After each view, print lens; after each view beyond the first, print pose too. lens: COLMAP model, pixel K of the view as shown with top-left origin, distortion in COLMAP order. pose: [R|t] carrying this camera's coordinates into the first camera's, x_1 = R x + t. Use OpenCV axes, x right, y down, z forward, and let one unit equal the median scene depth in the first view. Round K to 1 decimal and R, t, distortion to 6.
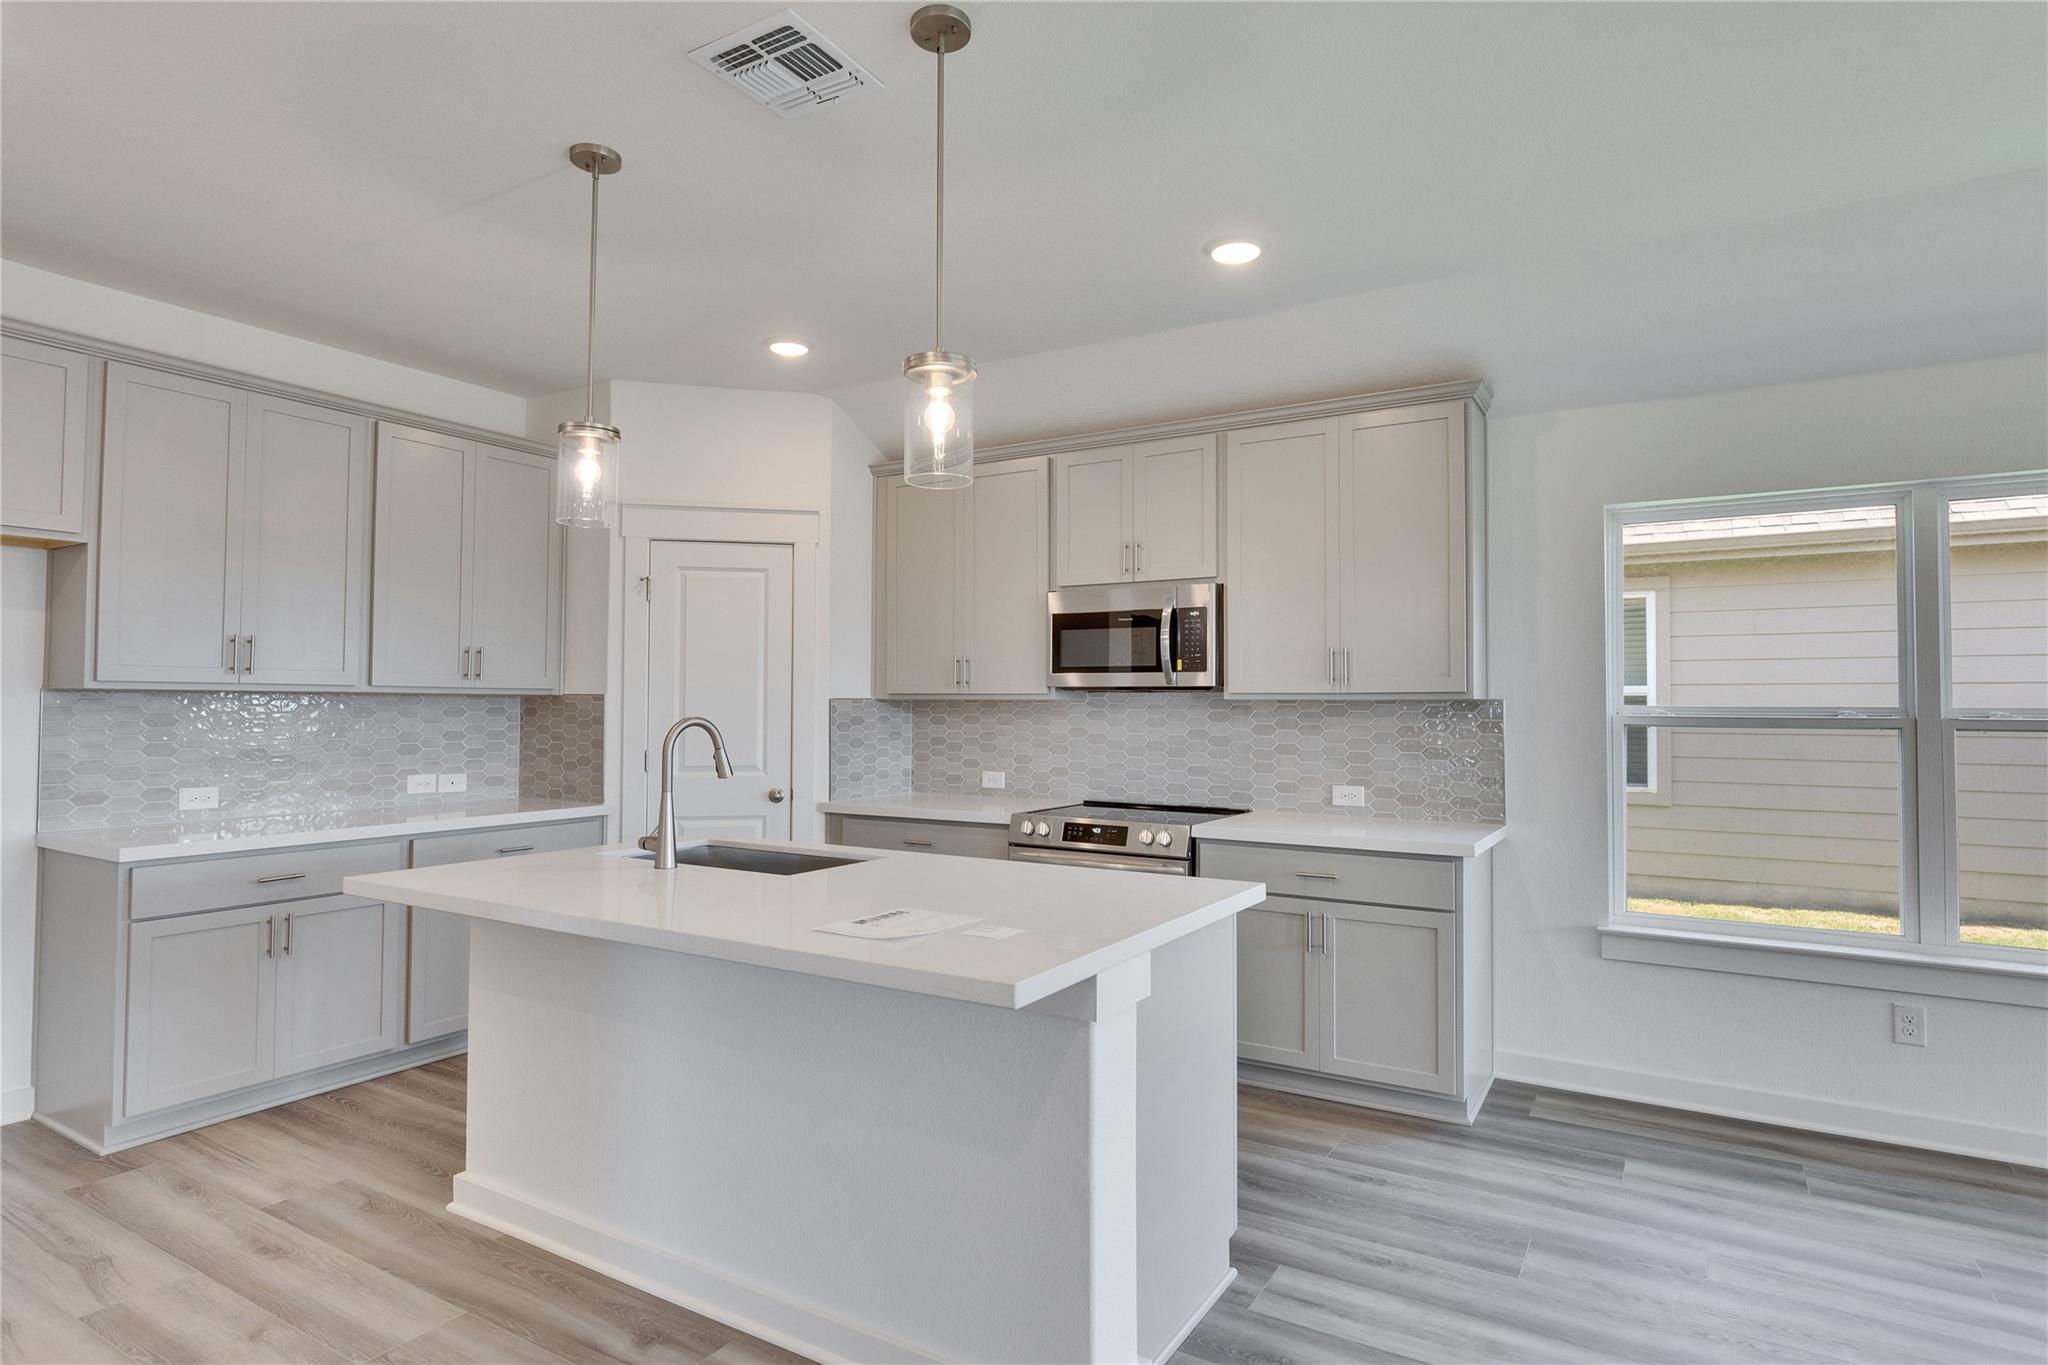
lens RADIAL K [[1084.6, 0, 1024.0], [0, 1084.6, 682.5], [0, 0, 1]] dist [-0.025050, -0.000271]
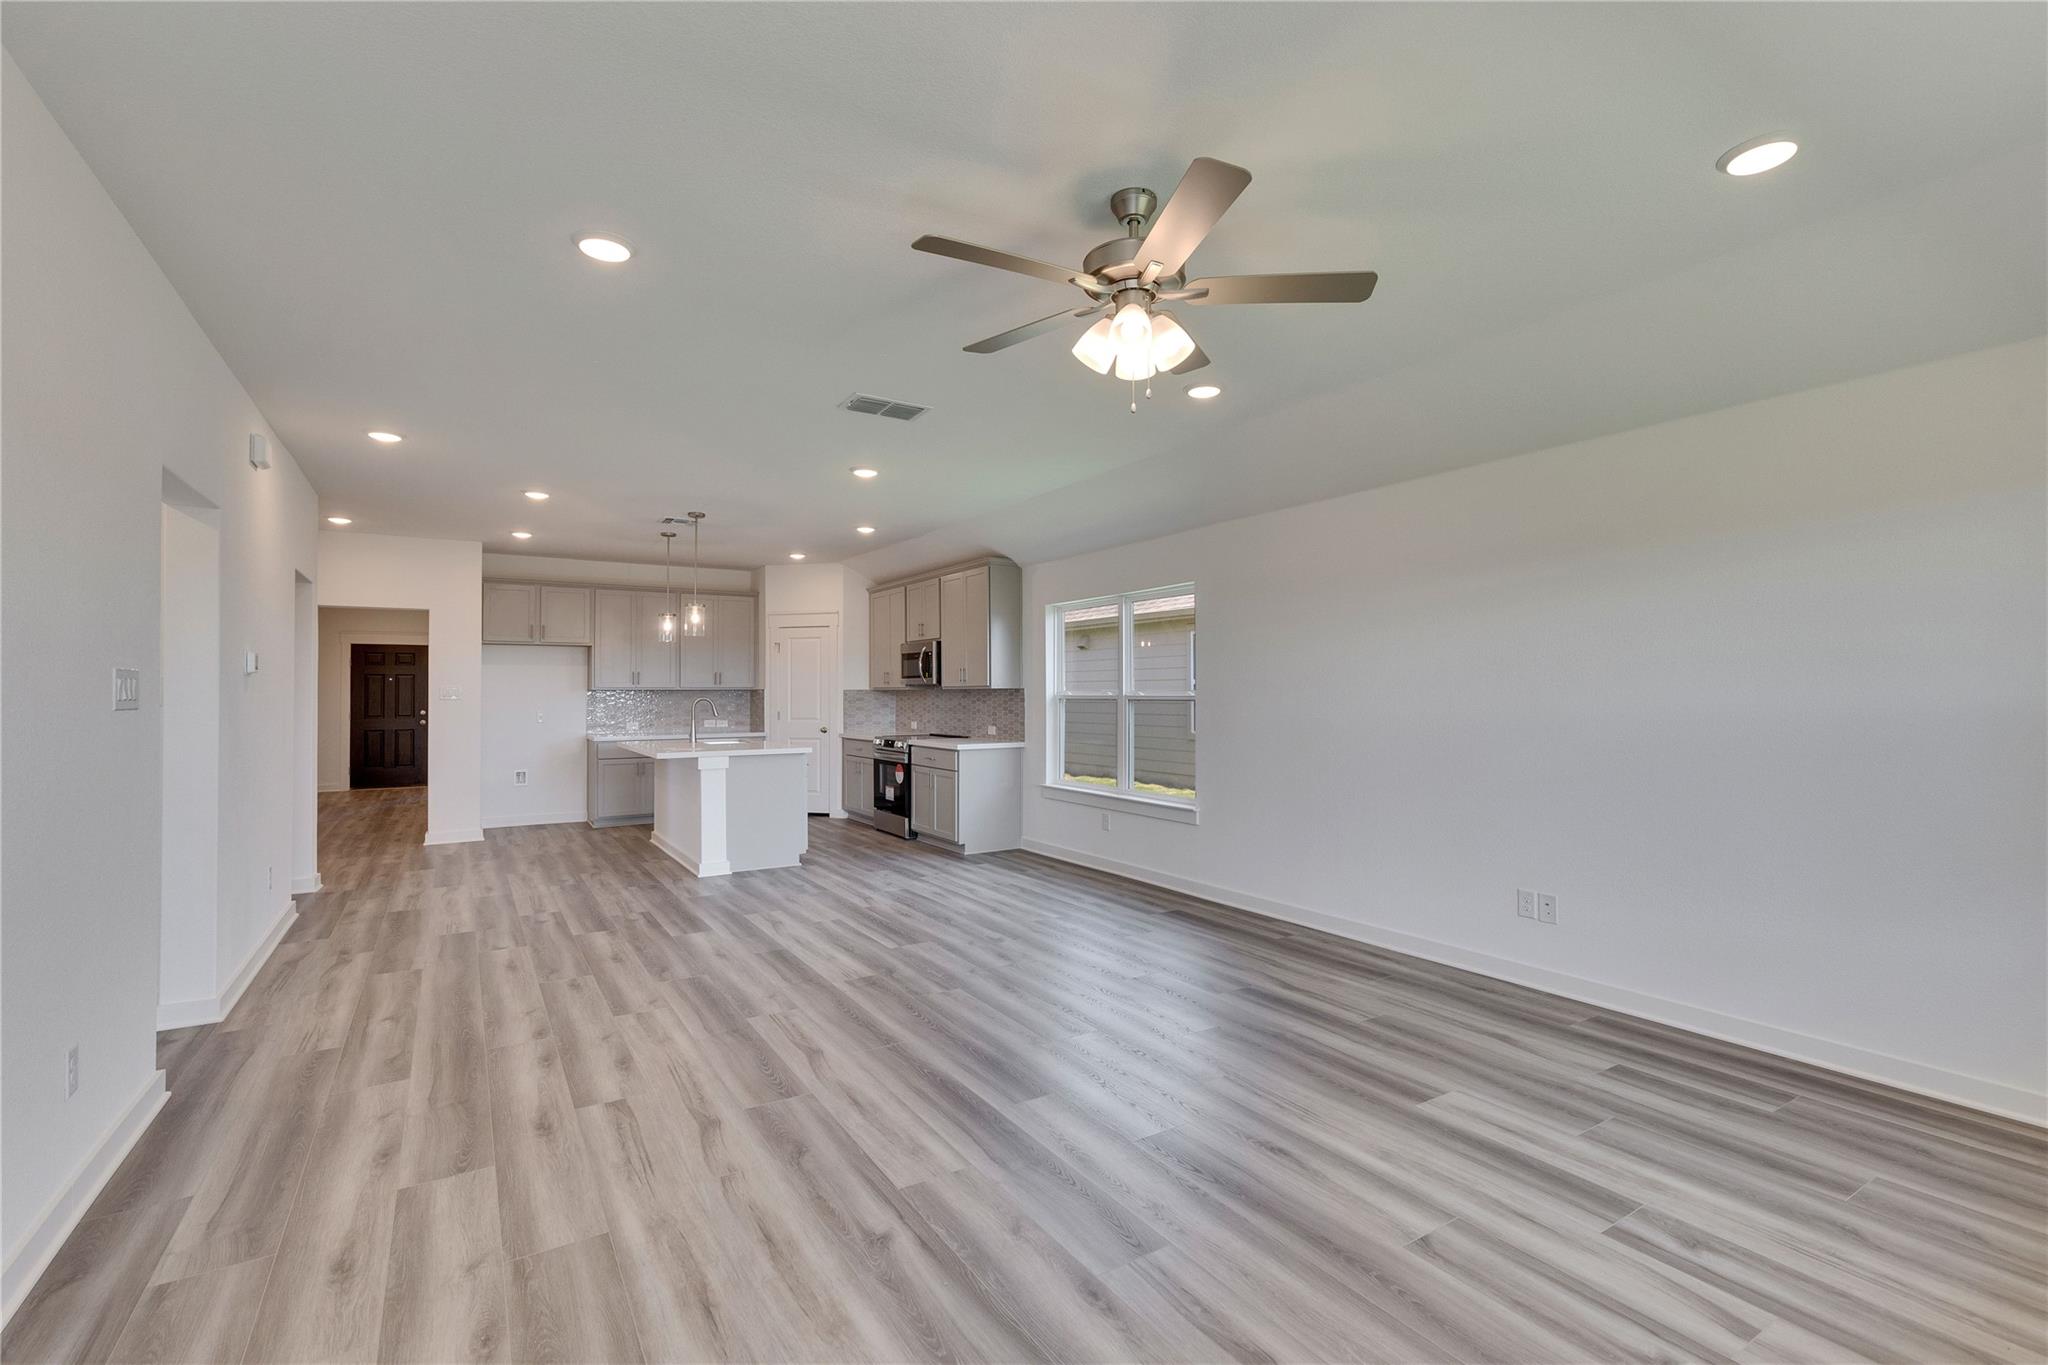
lens RADIAL K [[963.6, 0, 1027.3], [0, 963.6, 712.3], [0, 0, 1]] dist [0.016857, 0.000112]
pose [[0.883144, 0.003006, -0.469093, 1.292422], [0.016193, 0.999188, 0.036889, -0.009253], [0.468823, -0.040174, 0.882378, -0.760133]]
